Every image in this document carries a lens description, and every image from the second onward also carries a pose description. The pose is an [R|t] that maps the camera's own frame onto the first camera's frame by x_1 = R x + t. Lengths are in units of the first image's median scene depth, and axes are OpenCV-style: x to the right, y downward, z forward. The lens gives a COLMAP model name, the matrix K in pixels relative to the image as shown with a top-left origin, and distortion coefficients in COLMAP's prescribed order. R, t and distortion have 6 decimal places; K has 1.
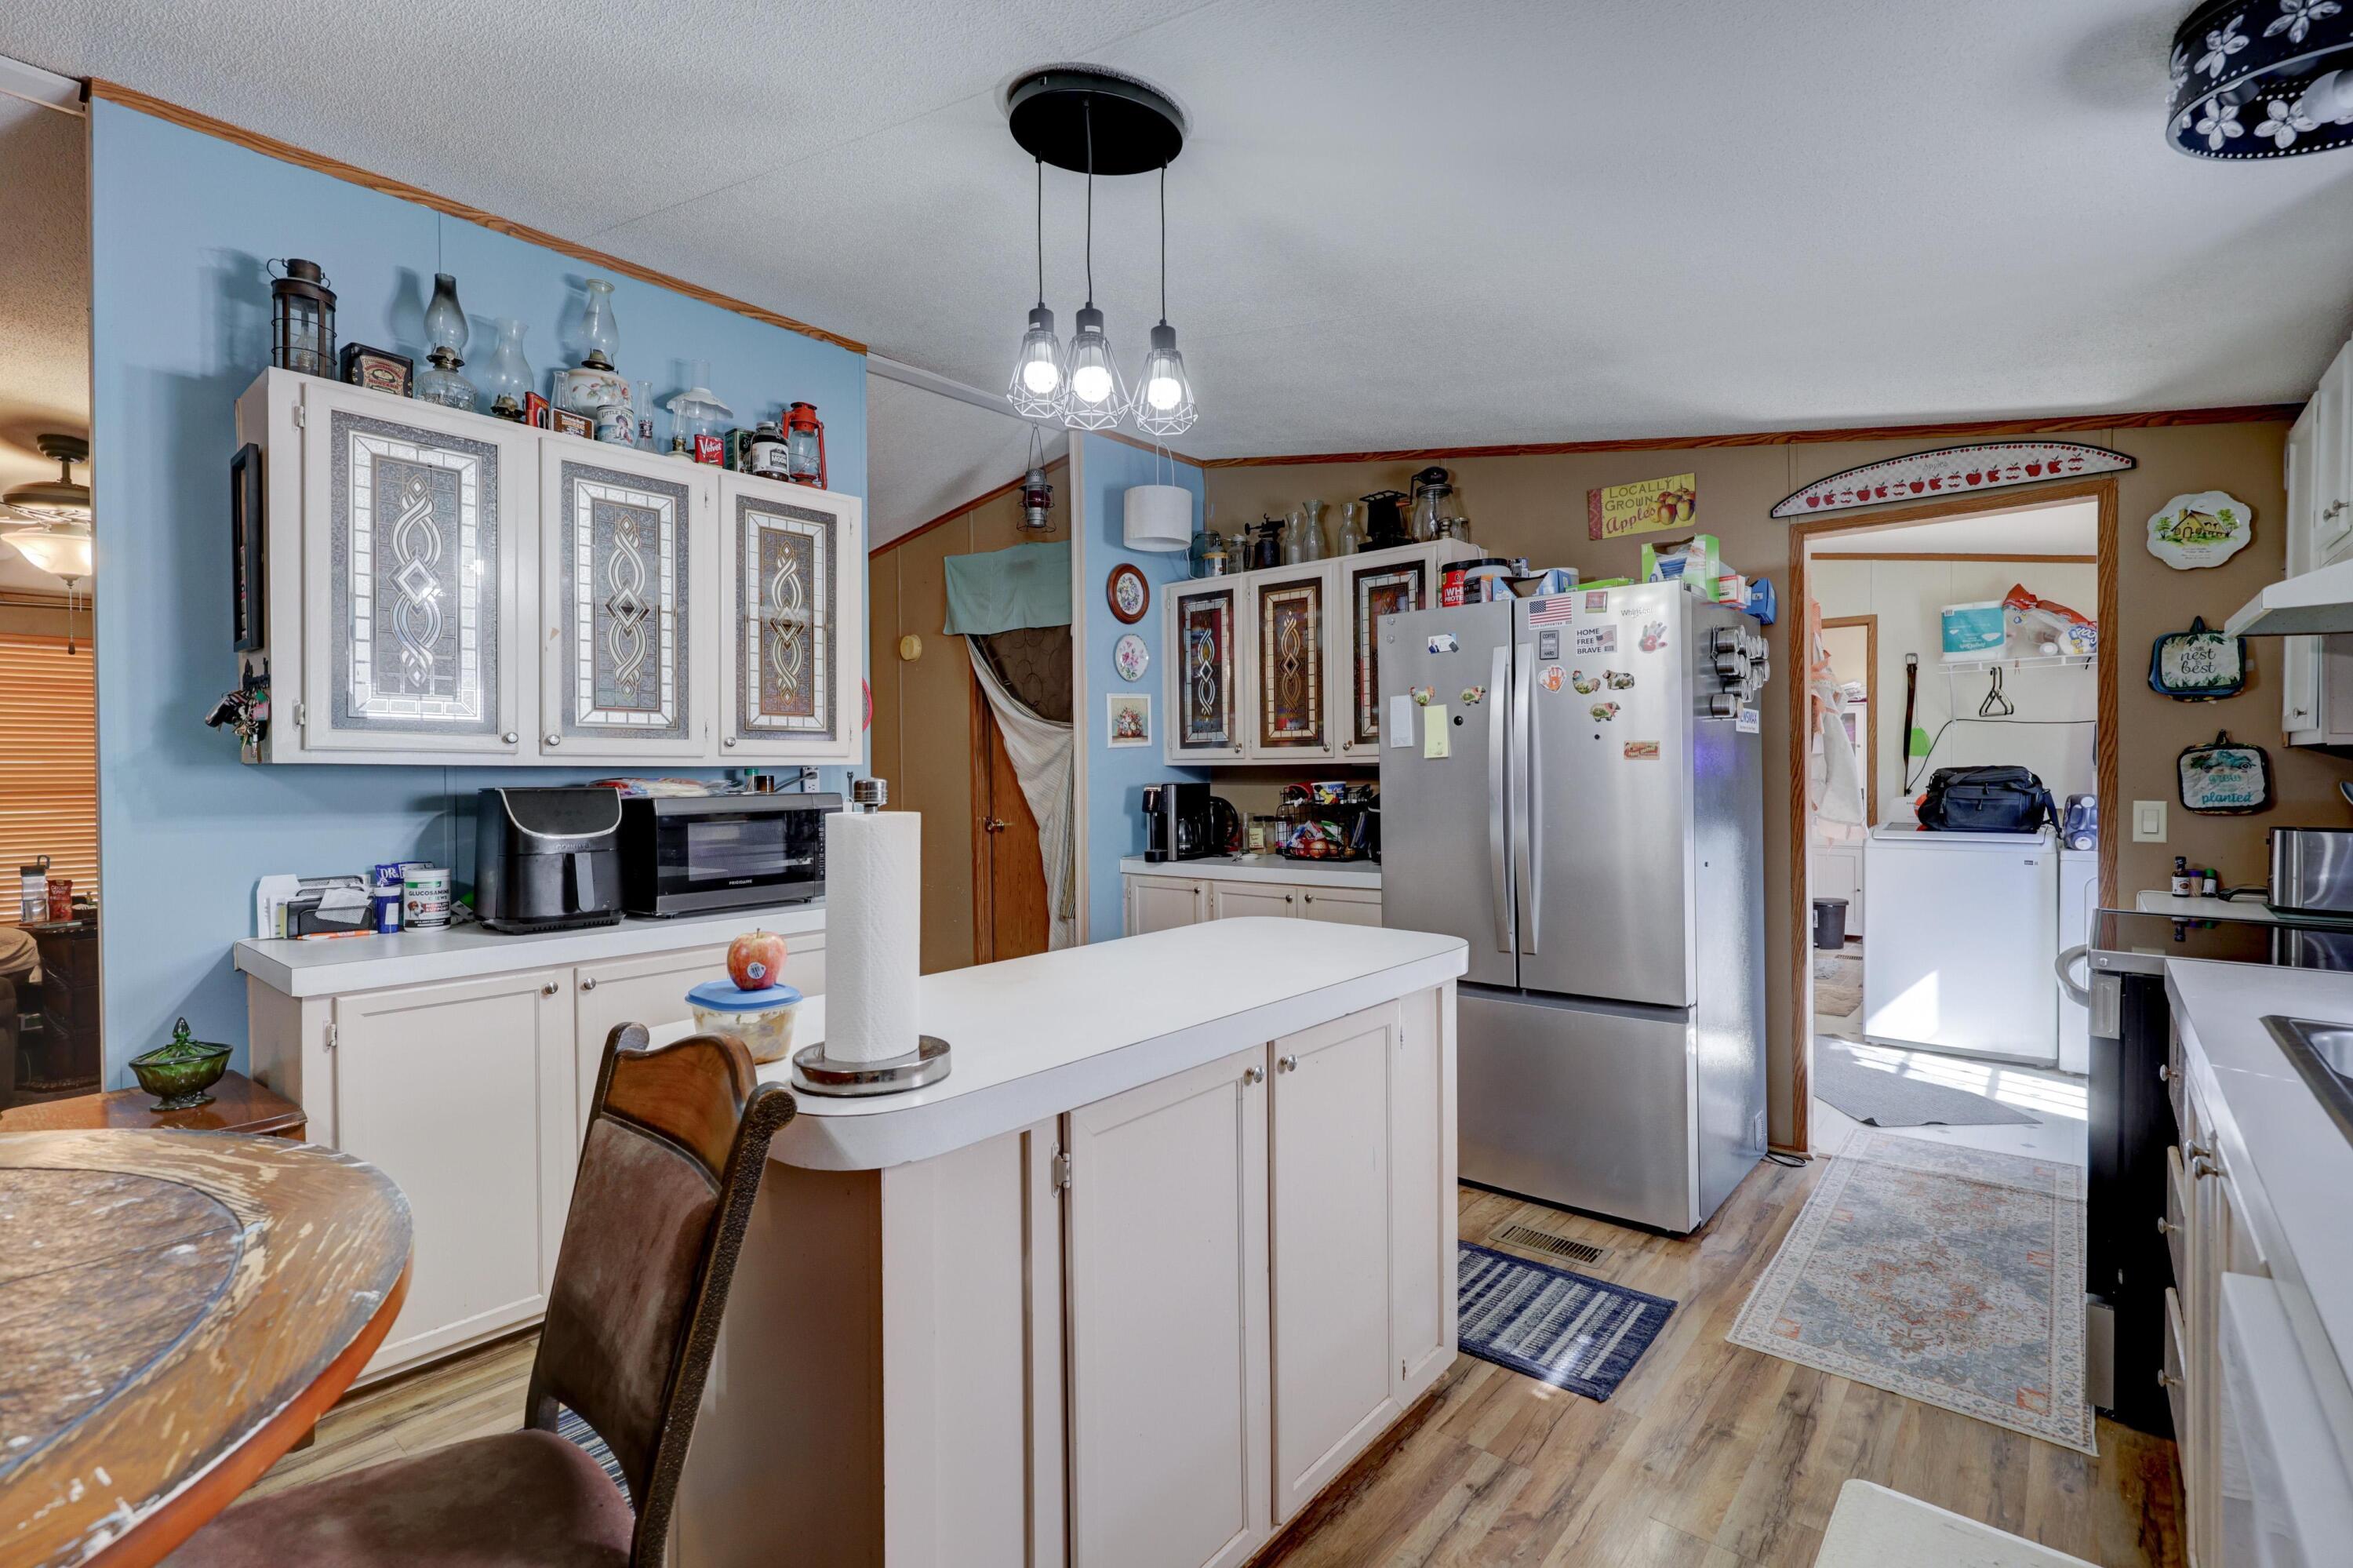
lens RADIAL K [[1063.3, 0, 1178.6], [0, 1063.3, 777.1], [0, 0, 1]] dist [-0.000470, 0.000160]
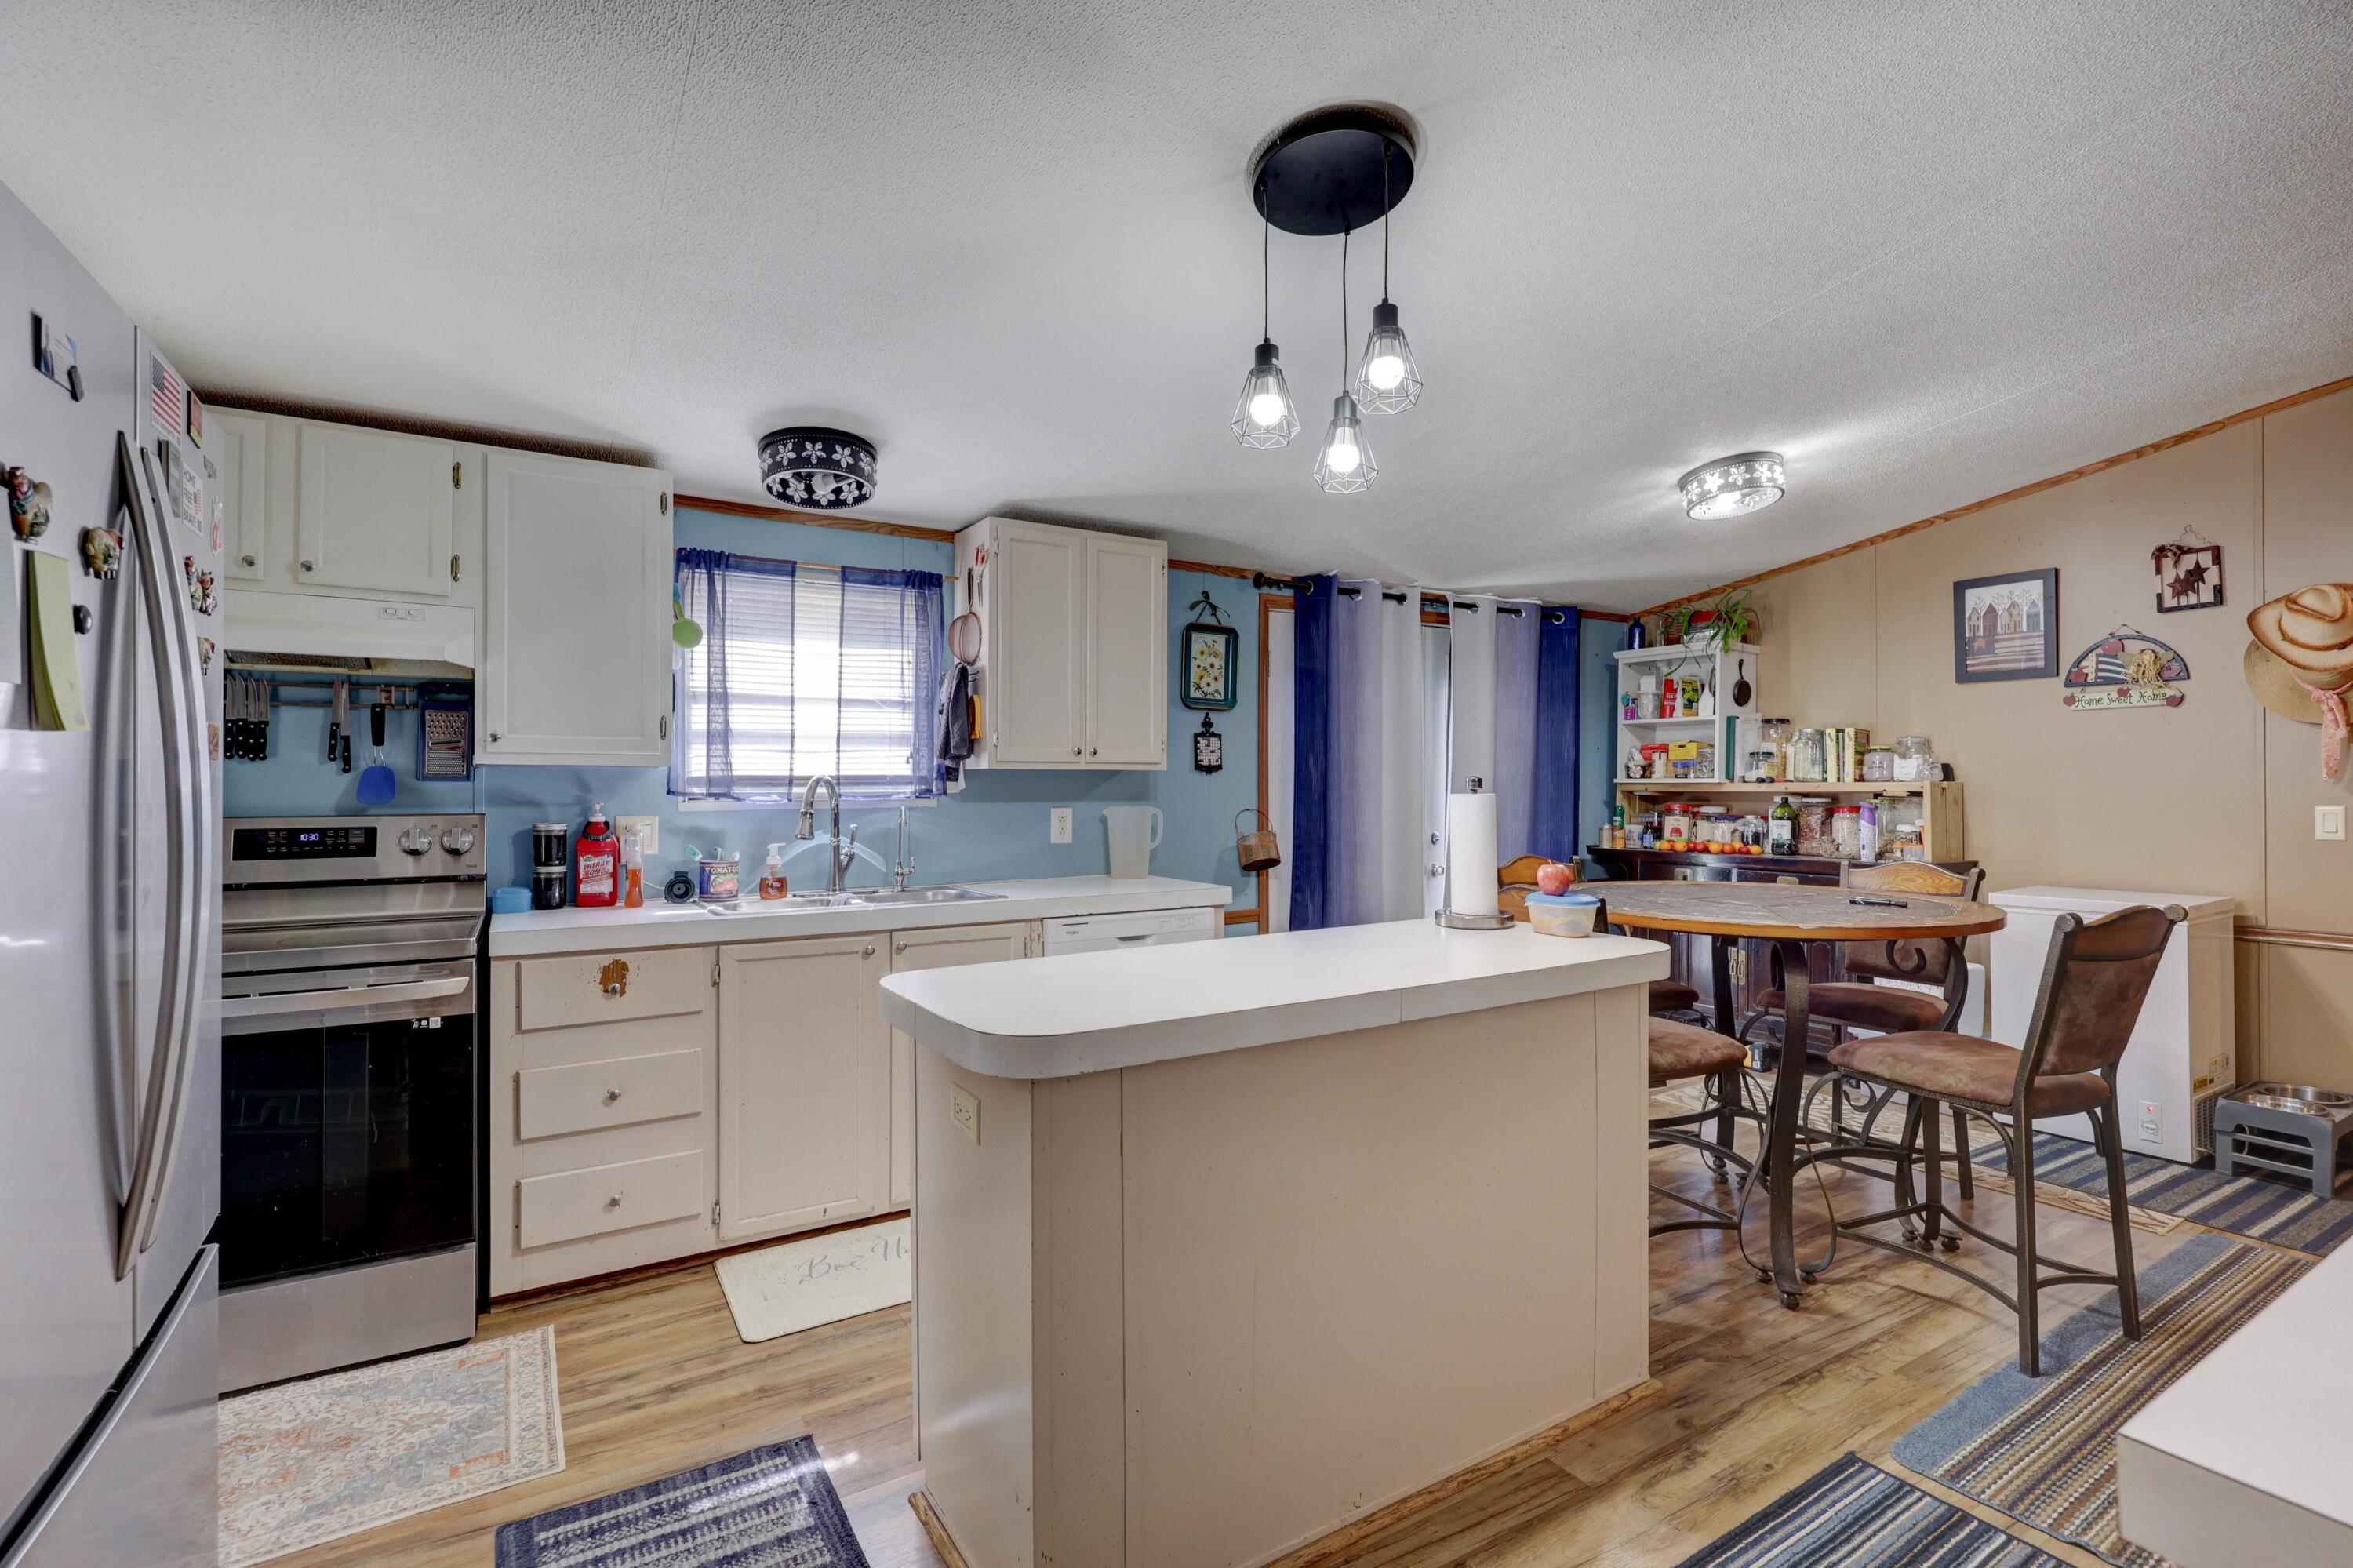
lens RADIAL K [[1063.3, 0, 1178.6], [0, 1063.3, 777.1], [0, 0, 1]] dist [-0.000470, 0.000160]
pose [[-0.952865, 0.011610, 0.303171, -0.125731], [0.011899, 0.999929, -0.000894, -0.000973], [-0.303160, 0.002755, -0.952936, 1.048727]]
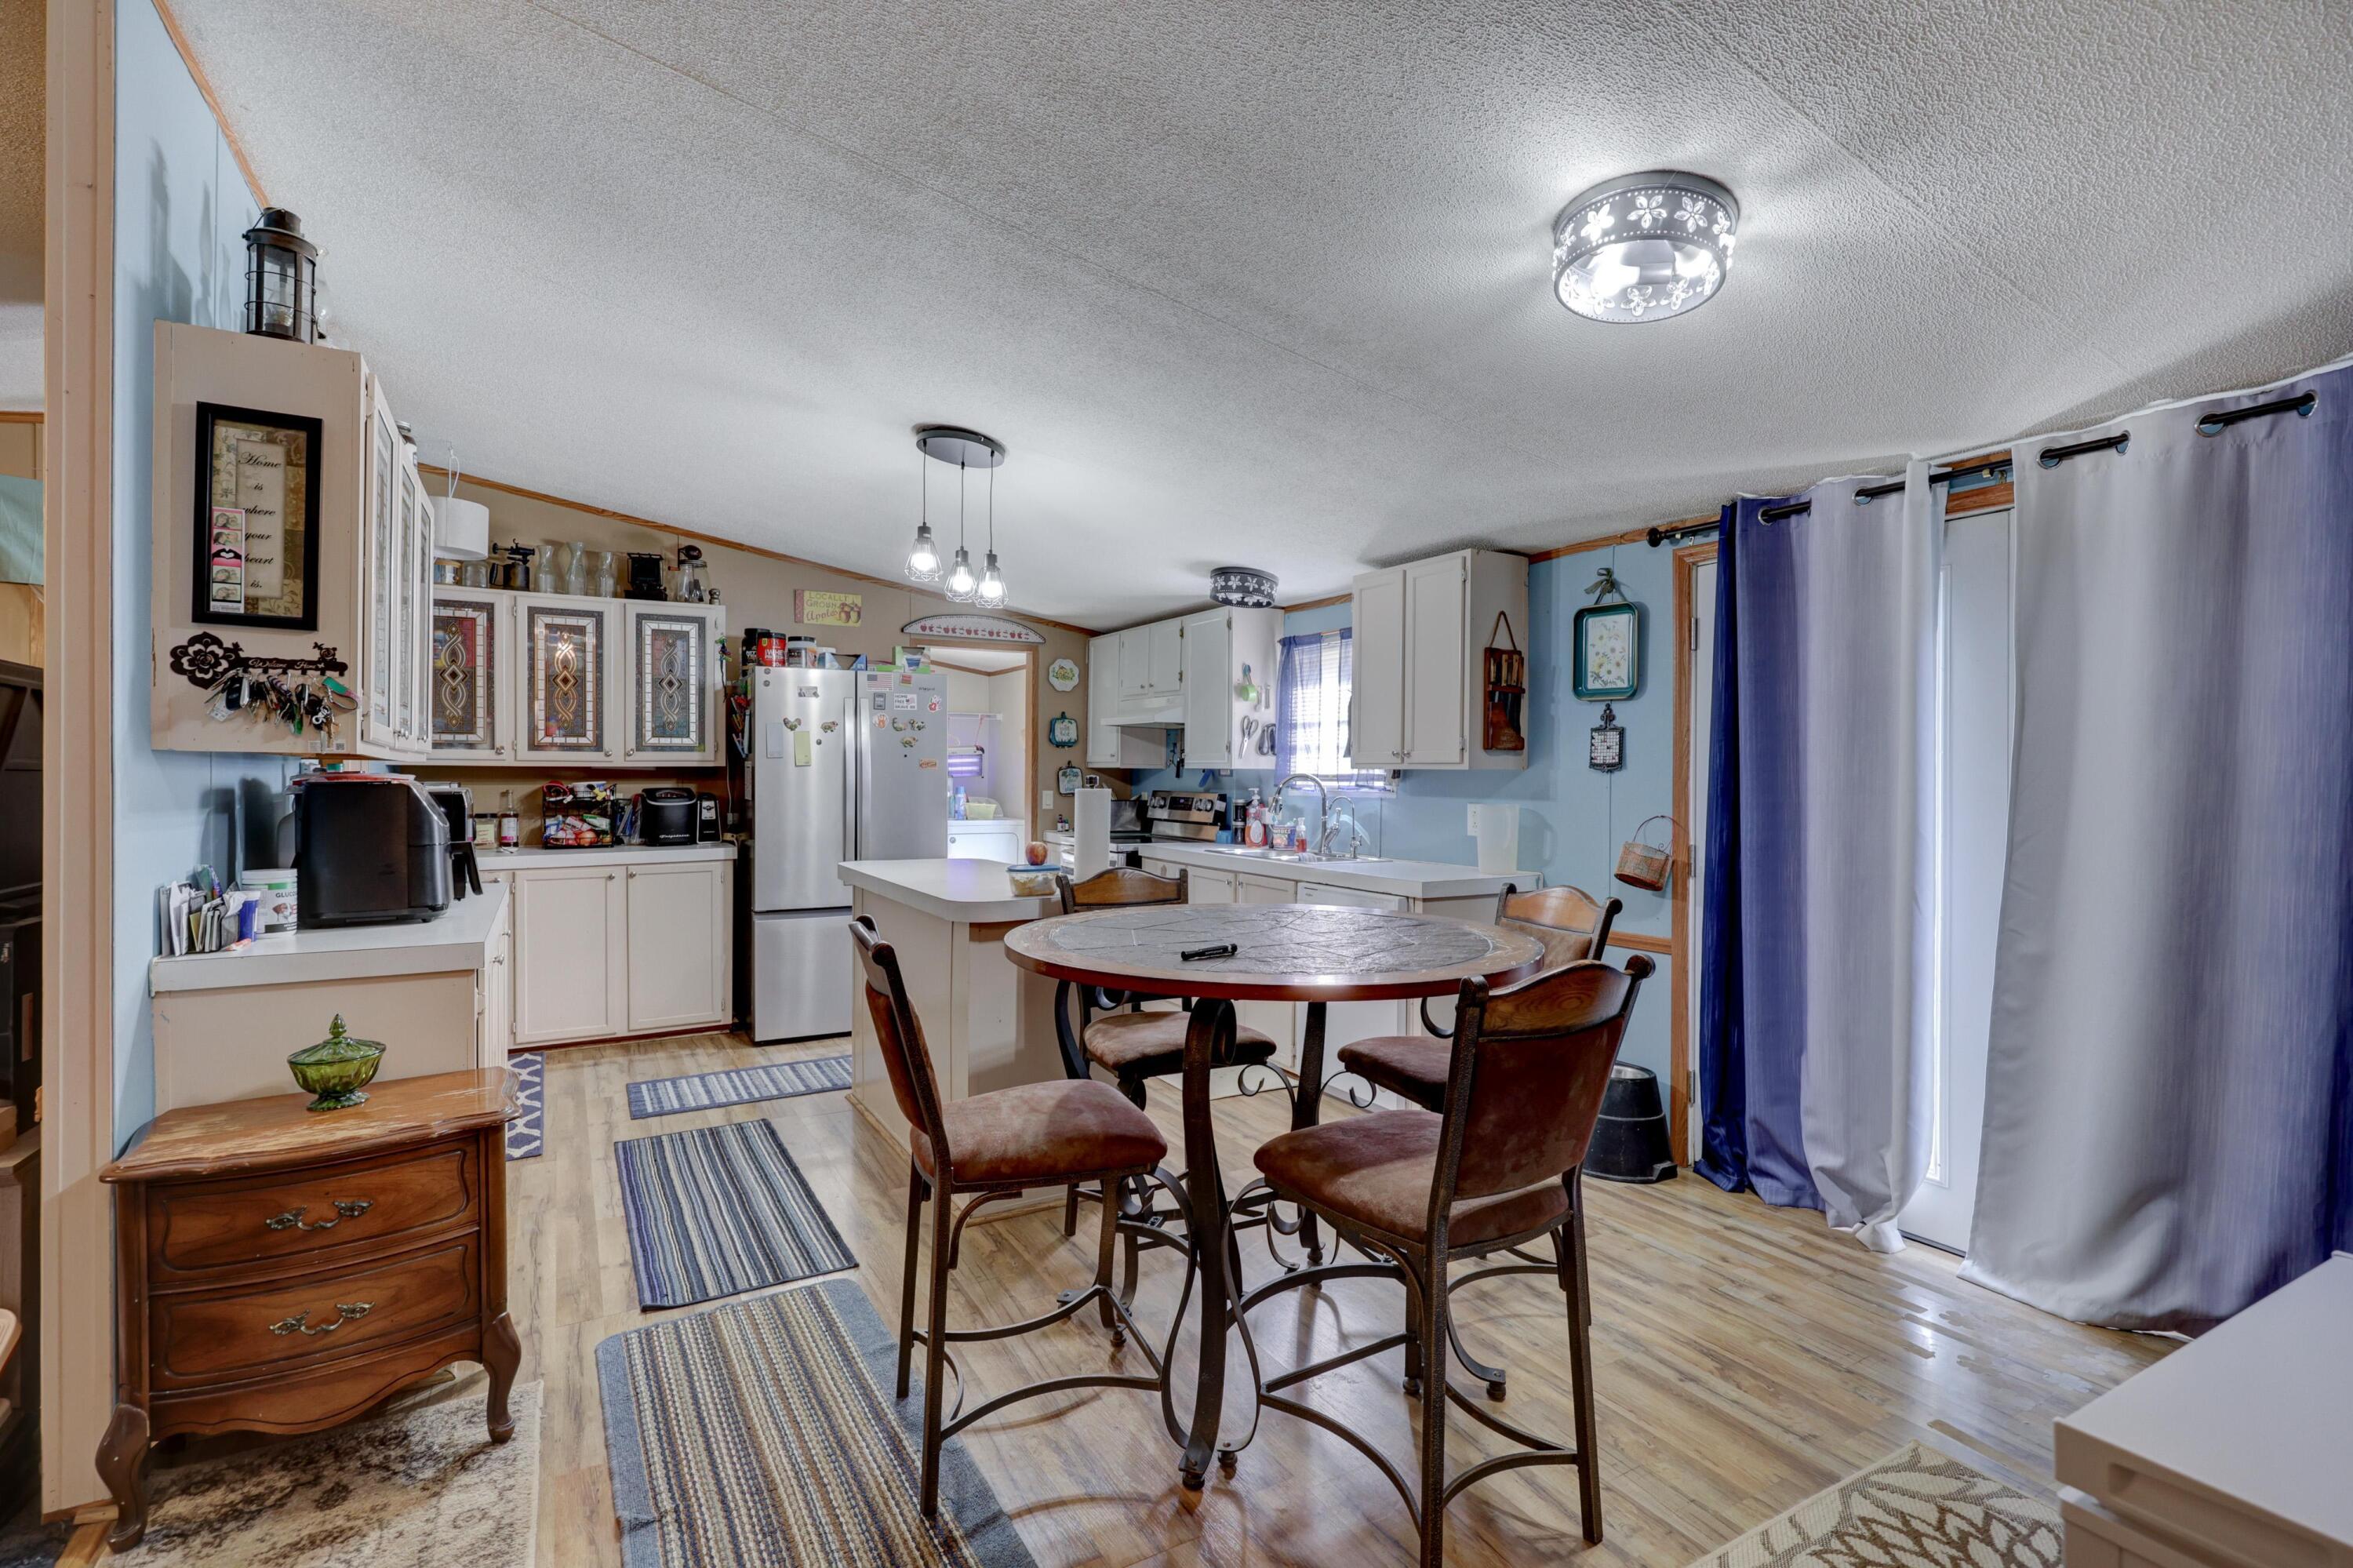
lens RADIAL K [[1087.1, 0, 1213.0], [0, 1087.1, 777.3], [0, 0, 1]] dist [-0.000580, 0.000268]
pose [[0.311124, 0.007591, 0.950339, -0.936507], [-0.002272, 0.999971, -0.007244, 0.007843], [-0.950366, 0.000094, 0.311133, -0.046159]]
